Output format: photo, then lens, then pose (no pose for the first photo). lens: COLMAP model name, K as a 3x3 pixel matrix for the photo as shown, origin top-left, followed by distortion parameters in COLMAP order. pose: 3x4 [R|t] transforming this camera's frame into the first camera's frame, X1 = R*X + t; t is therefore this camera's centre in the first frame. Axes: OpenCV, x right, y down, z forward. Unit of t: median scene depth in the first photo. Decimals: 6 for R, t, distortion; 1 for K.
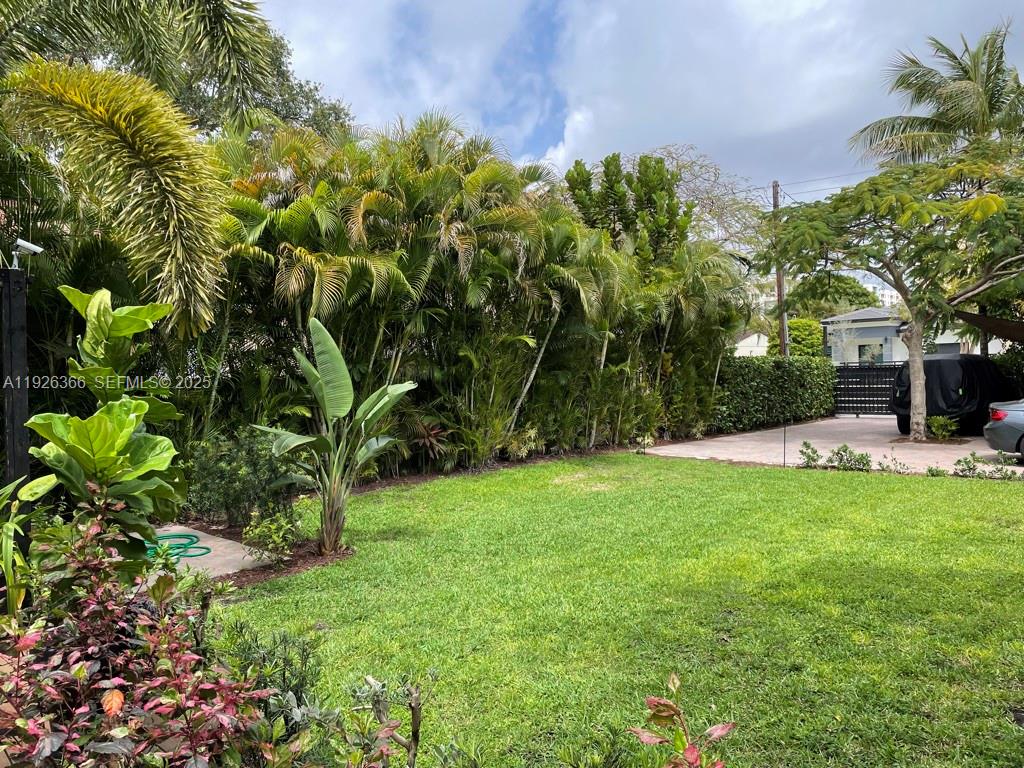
lens RADIAL K [[768.9, 0, 516.6], [0, 768.9, 372.9], [0, 0, 1]] dist [0.110781, -0.138939]
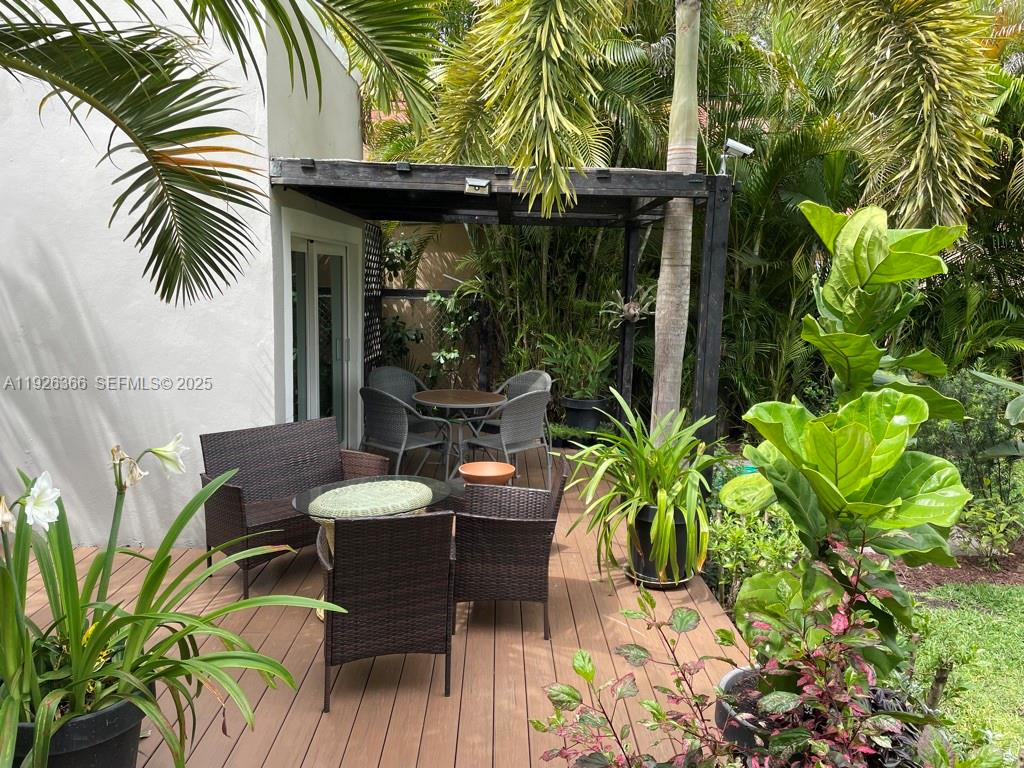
lens RADIAL K [[768.9, 0, 516.6], [0, 768.9, 372.9], [0, 0, 1]] dist [0.110781, -0.138939]
pose [[0.701752, 0.138321, -0.698864, -0.096306], [-0.046687, 0.987791, 0.148626, -0.019613], [0.710890, -0.071671, 0.699642, 0.127260]]
